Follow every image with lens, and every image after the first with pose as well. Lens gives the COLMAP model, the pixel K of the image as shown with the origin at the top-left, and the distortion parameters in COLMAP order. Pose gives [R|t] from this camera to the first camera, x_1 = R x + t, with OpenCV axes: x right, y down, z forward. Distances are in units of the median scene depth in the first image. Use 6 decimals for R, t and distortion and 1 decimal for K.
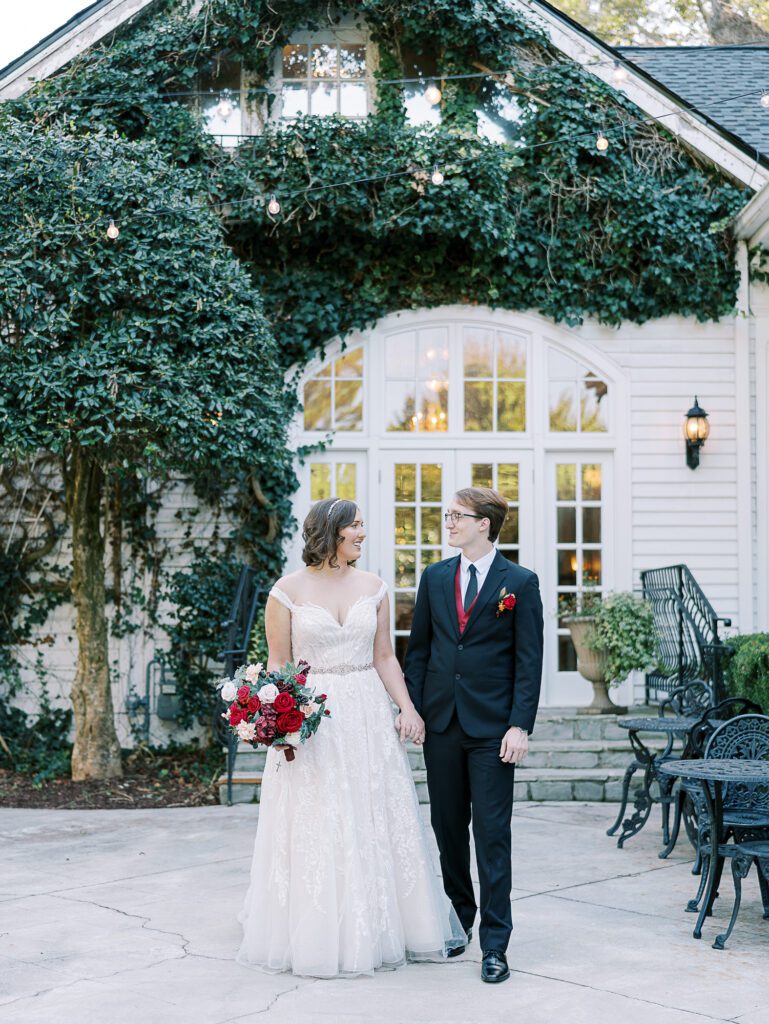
lens RADIAL K [[1626.3, 0, 379.1], [0, 1626.3, 518.0], [0, 0, 1]] dist [0.005400, -0.021628]
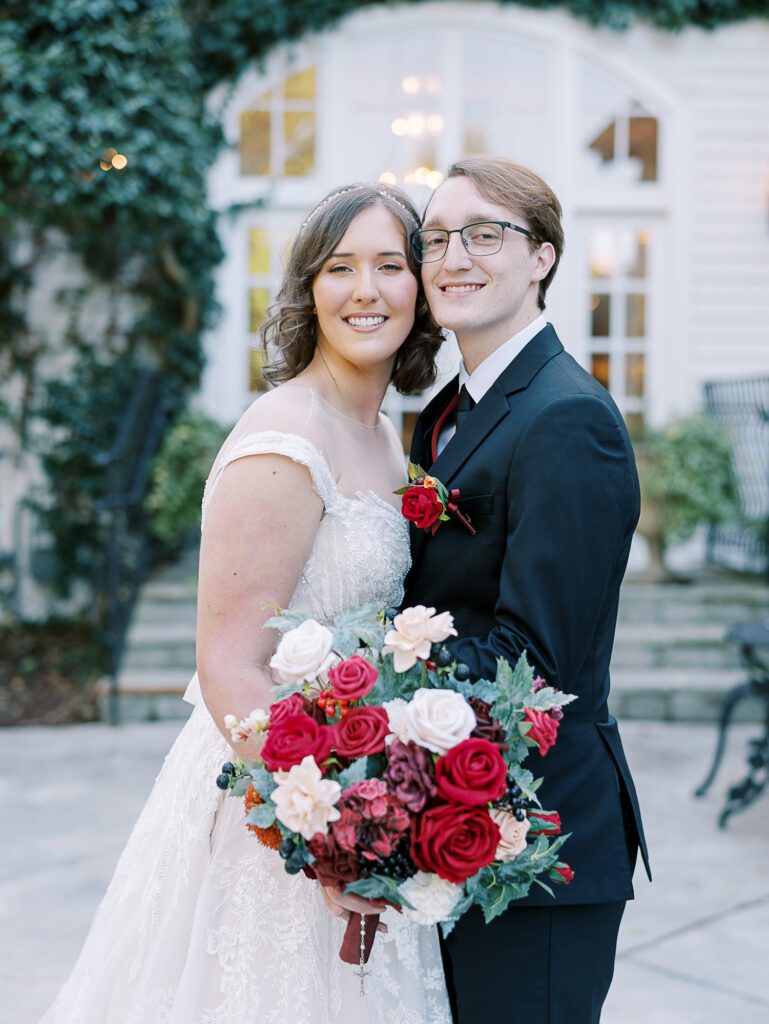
lens RADIAL K [[1626.3, 0, 379.1], [0, 1626.3, 518.0], [0, 0, 1]] dist [0.005400, -0.021628]
pose [[0.999676, 0.007302, 0.024364, 0.000293], [-0.010216, 0.992513, 0.121714, 0.006661], [-0.023293, -0.121924, 0.992266, 0.285389]]
